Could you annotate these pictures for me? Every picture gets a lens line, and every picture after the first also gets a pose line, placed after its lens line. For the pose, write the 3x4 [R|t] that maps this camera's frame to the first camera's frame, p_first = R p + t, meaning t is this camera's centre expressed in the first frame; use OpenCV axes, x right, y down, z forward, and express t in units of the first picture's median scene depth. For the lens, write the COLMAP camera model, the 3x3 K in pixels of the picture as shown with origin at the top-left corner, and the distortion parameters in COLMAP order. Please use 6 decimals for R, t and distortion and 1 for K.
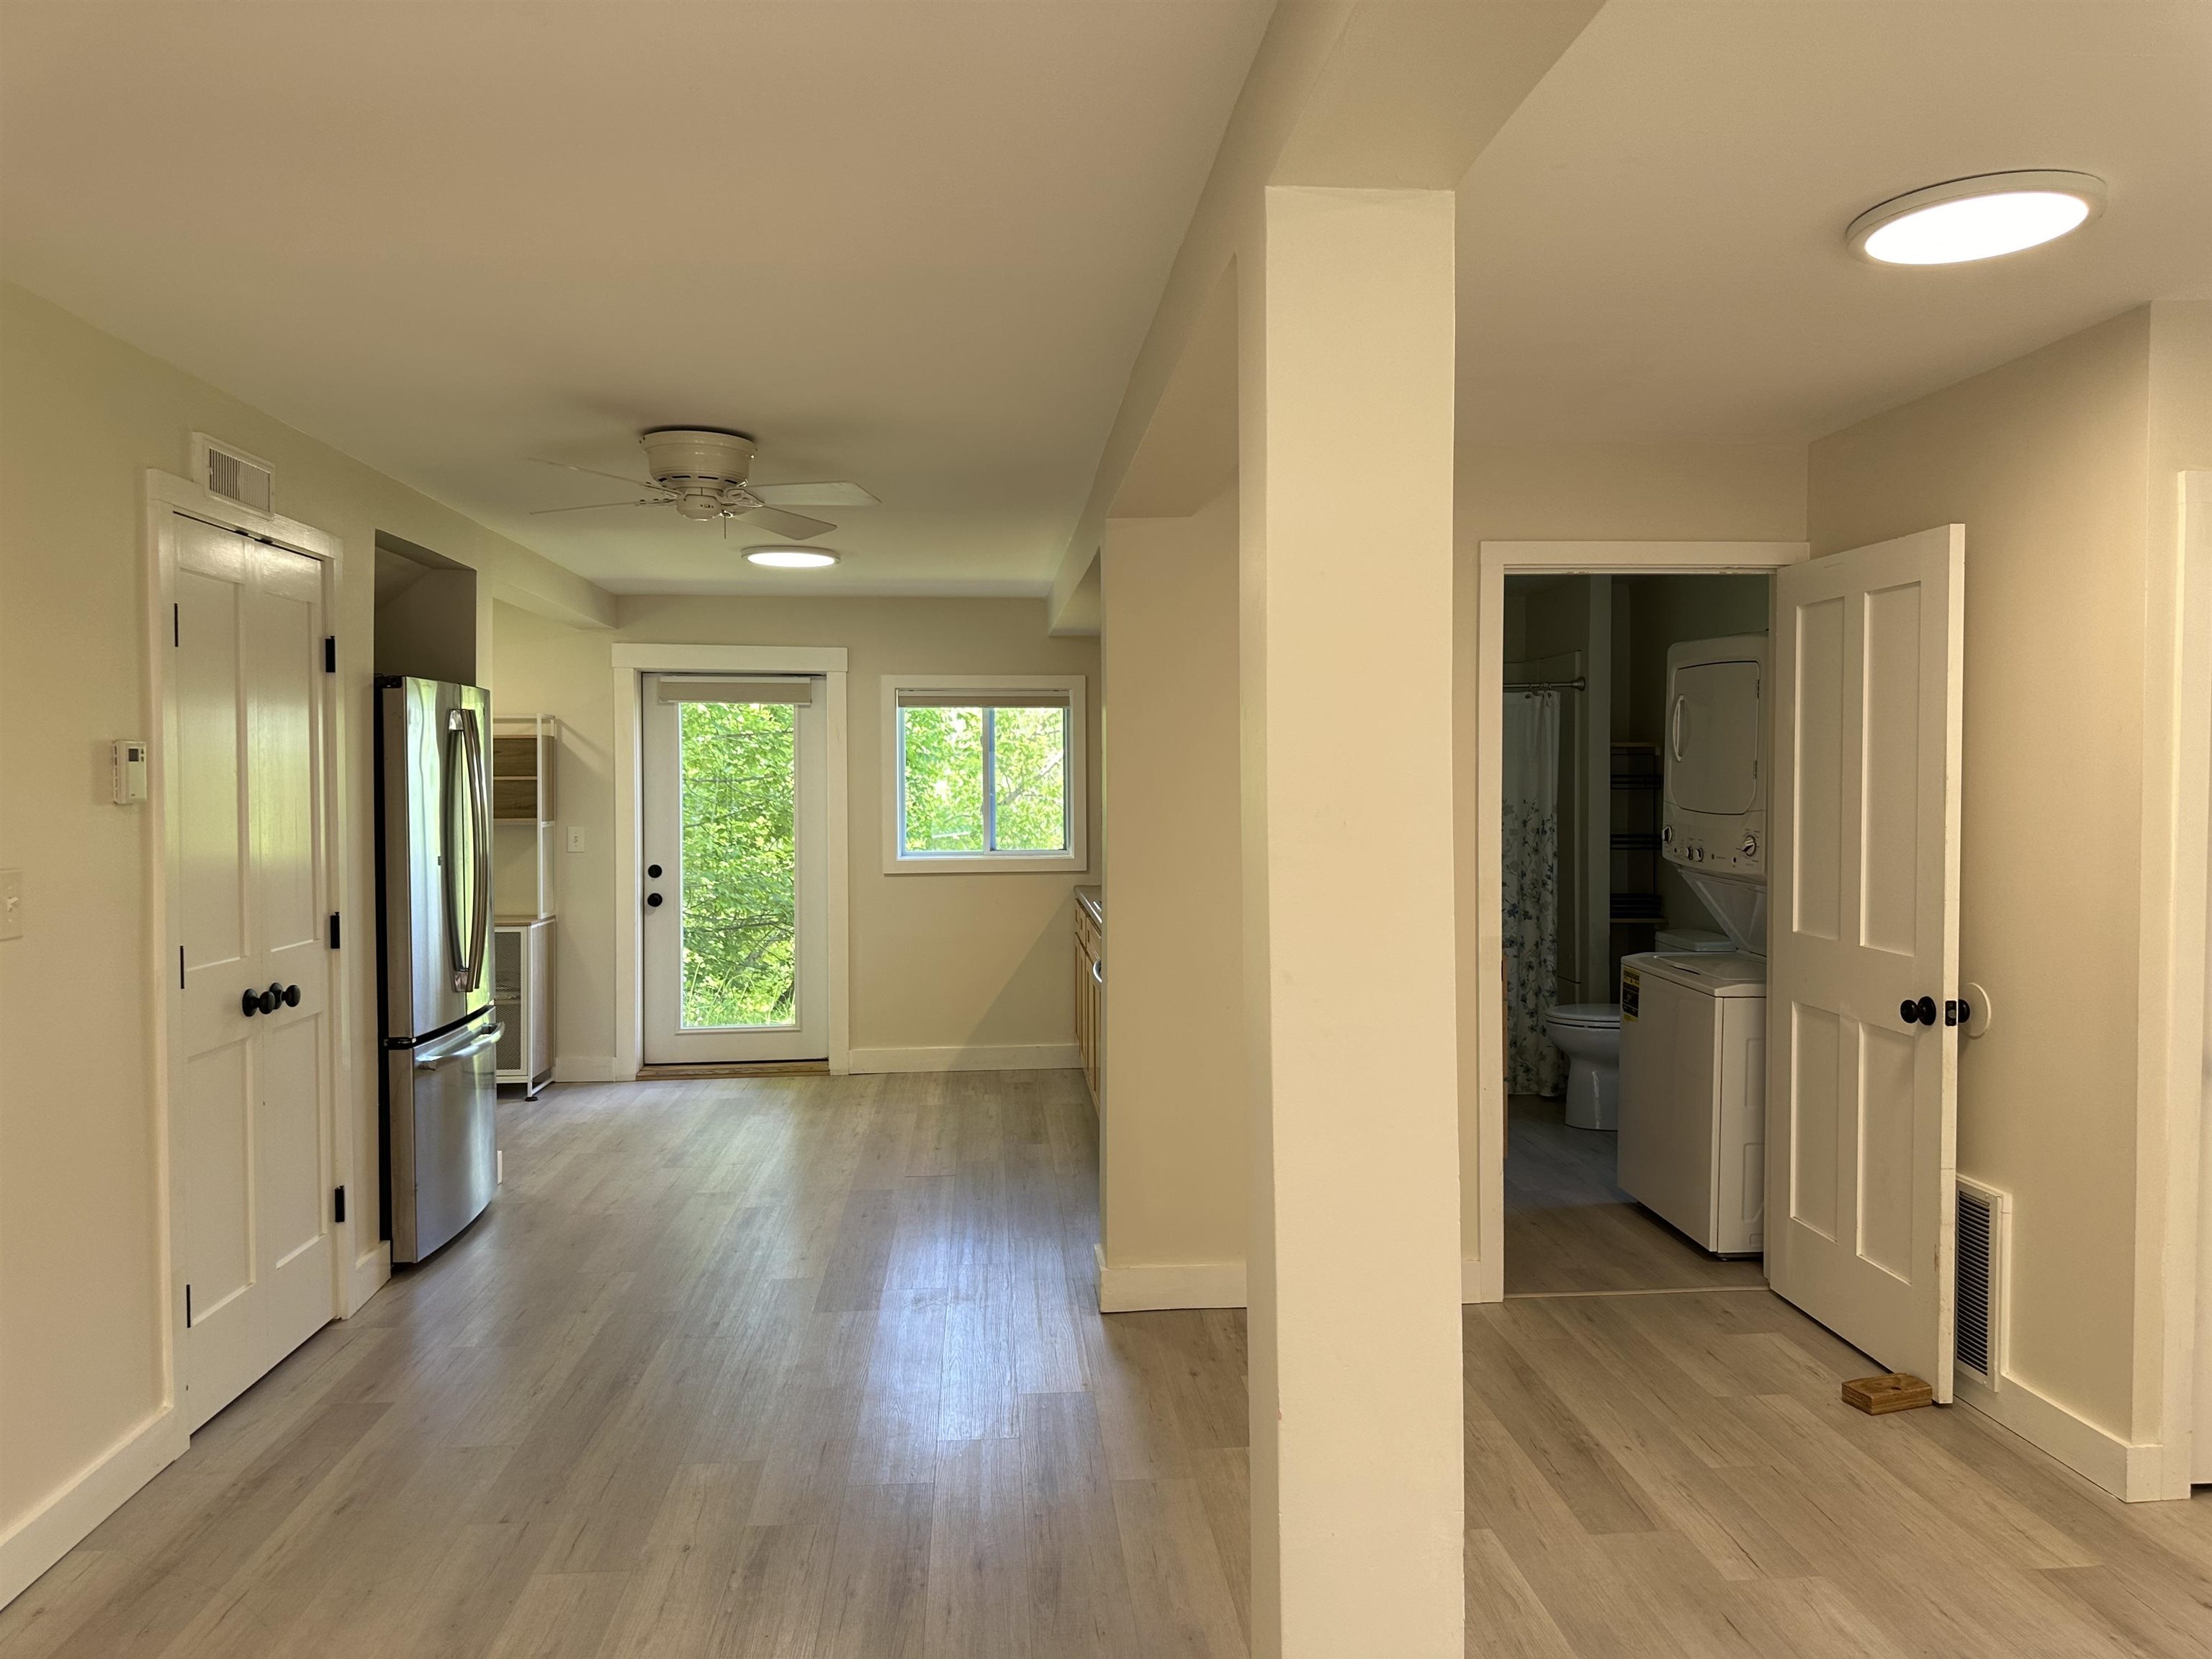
lens RADIAL K [[1578.1, 0, 1173.0], [0, 1578.1, 806.1], [0, 0, 1]] dist [0.069340, -0.012042]
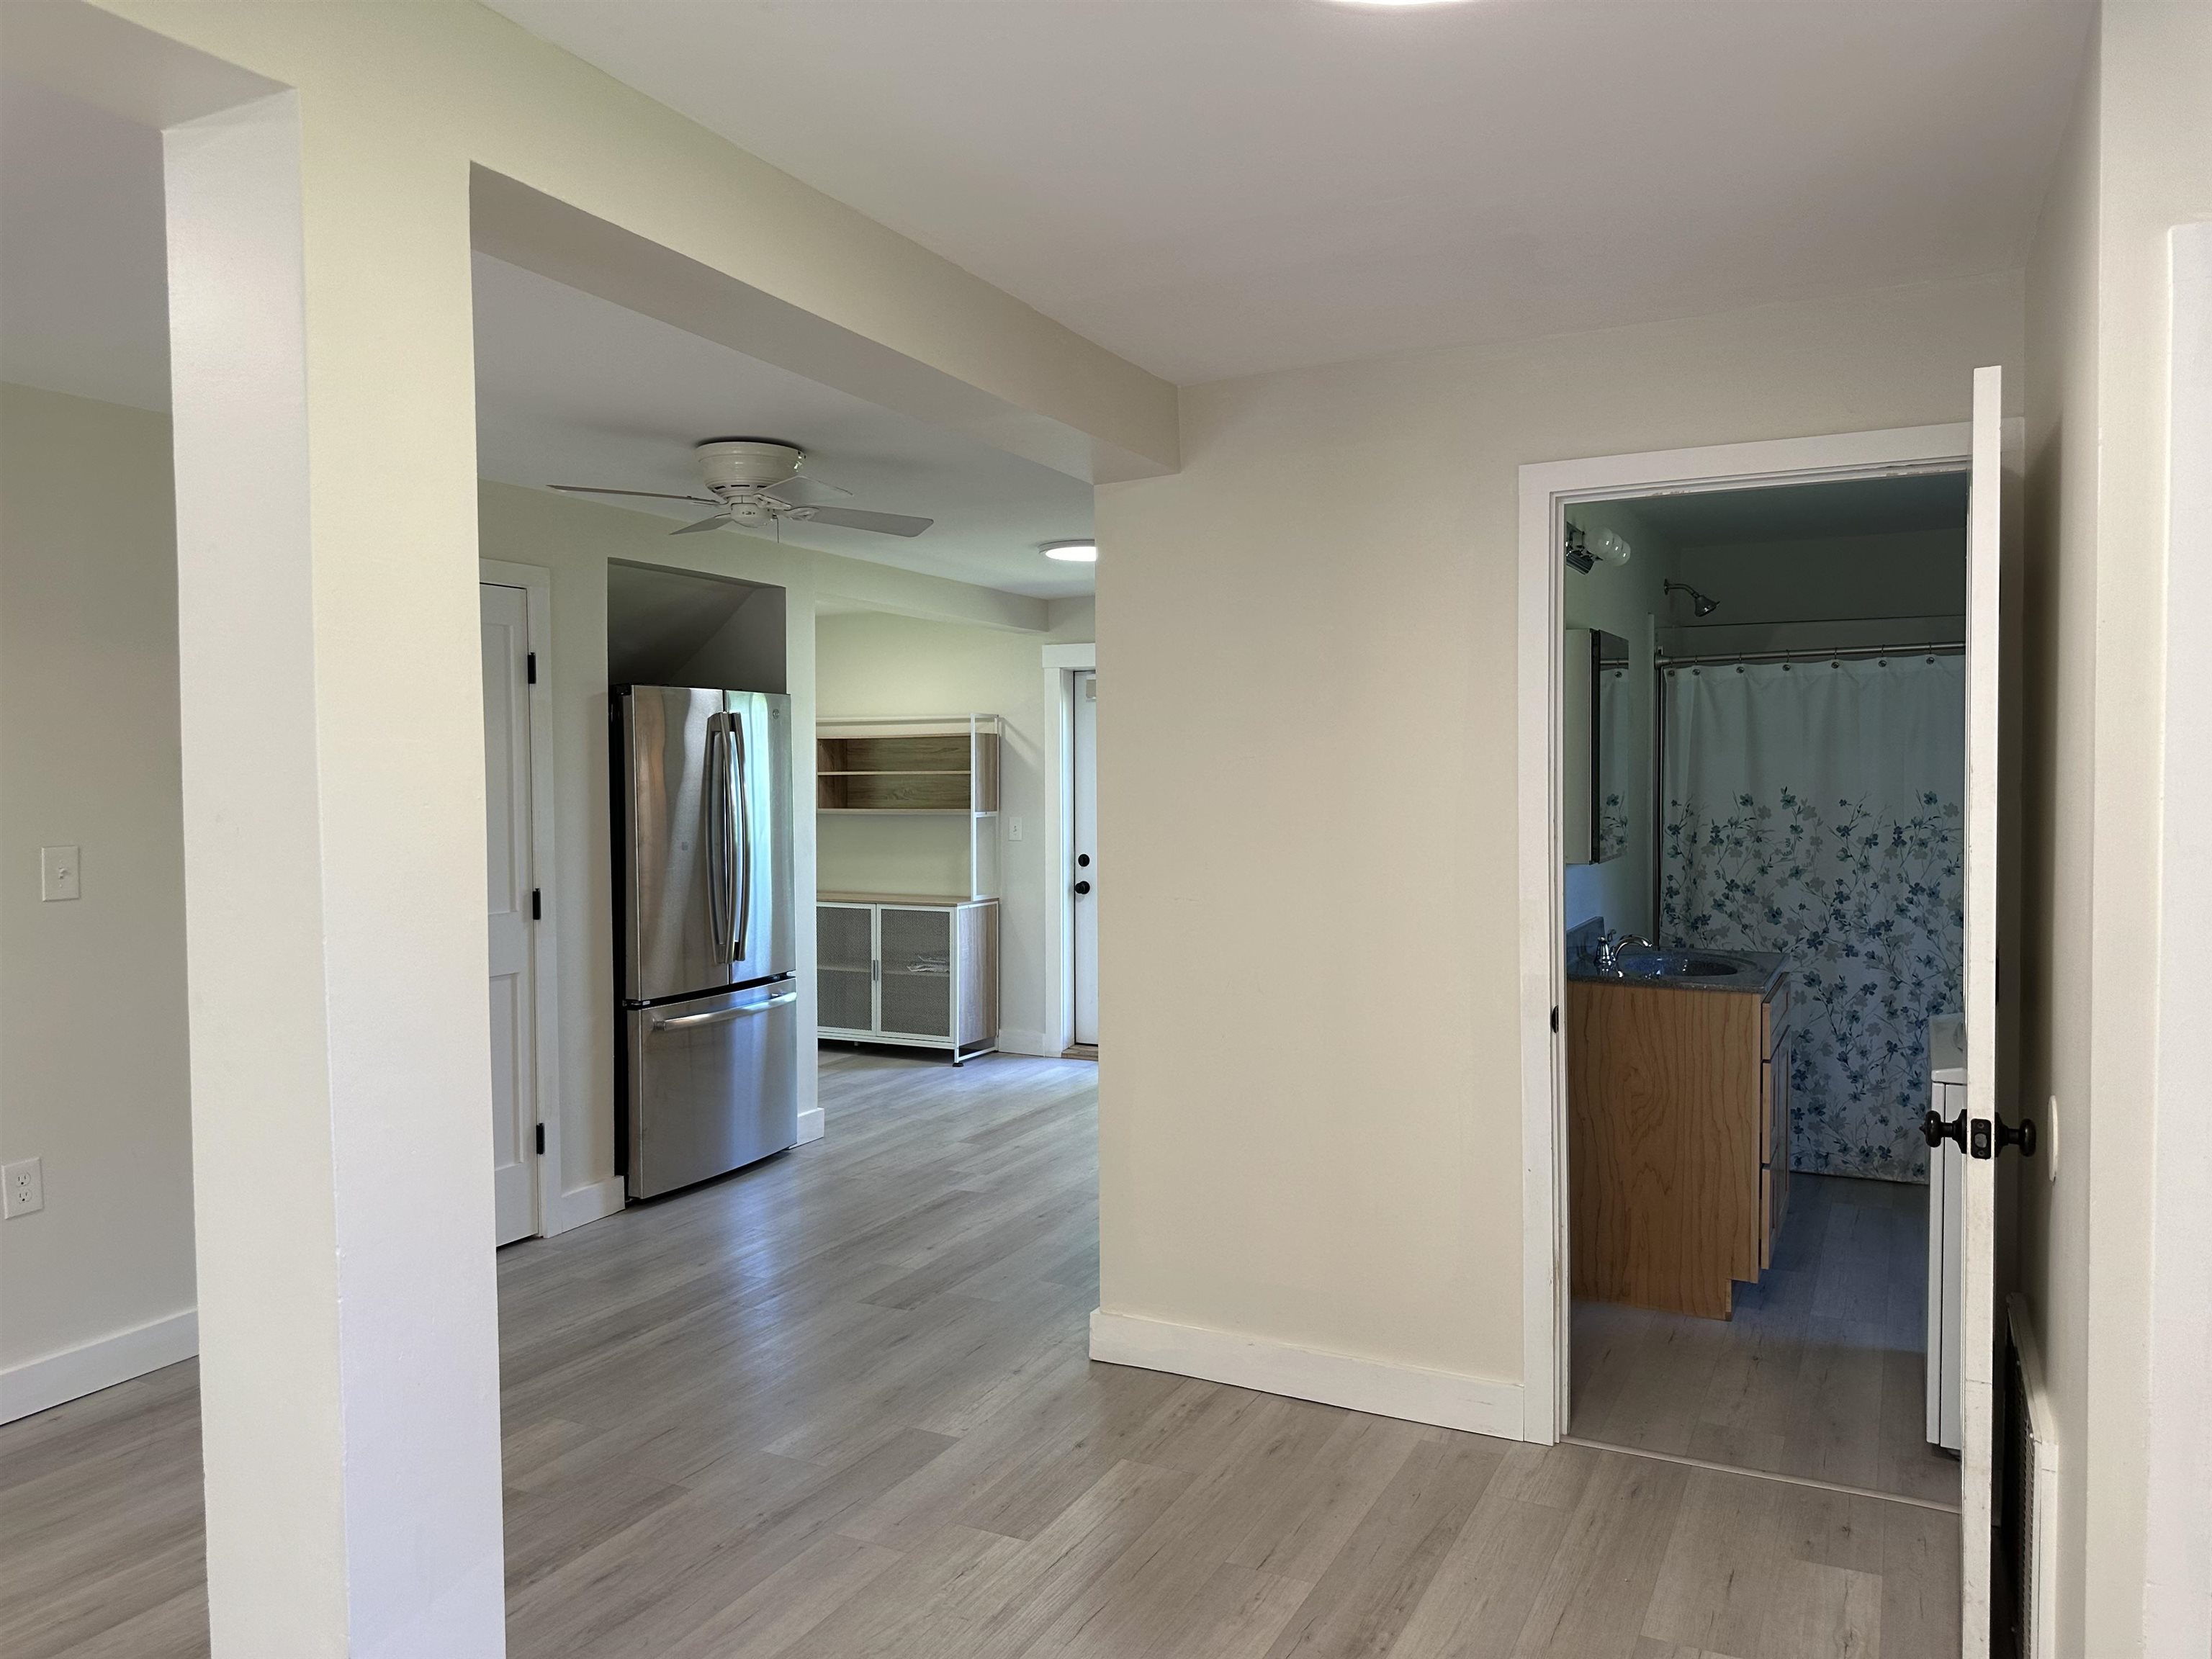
lens RADIAL K [[1578.1, 0, 1115.6], [0, 1578.1, 821.4], [0, 0, 1]] dist [0.069340, -0.012042]
pose [[0.851438, 0.013014, -0.524295, 0.257522], [-0.004517, 0.999837, 0.017484, -0.003293], [0.524437, -0.012518, 0.851357, 0.134805]]
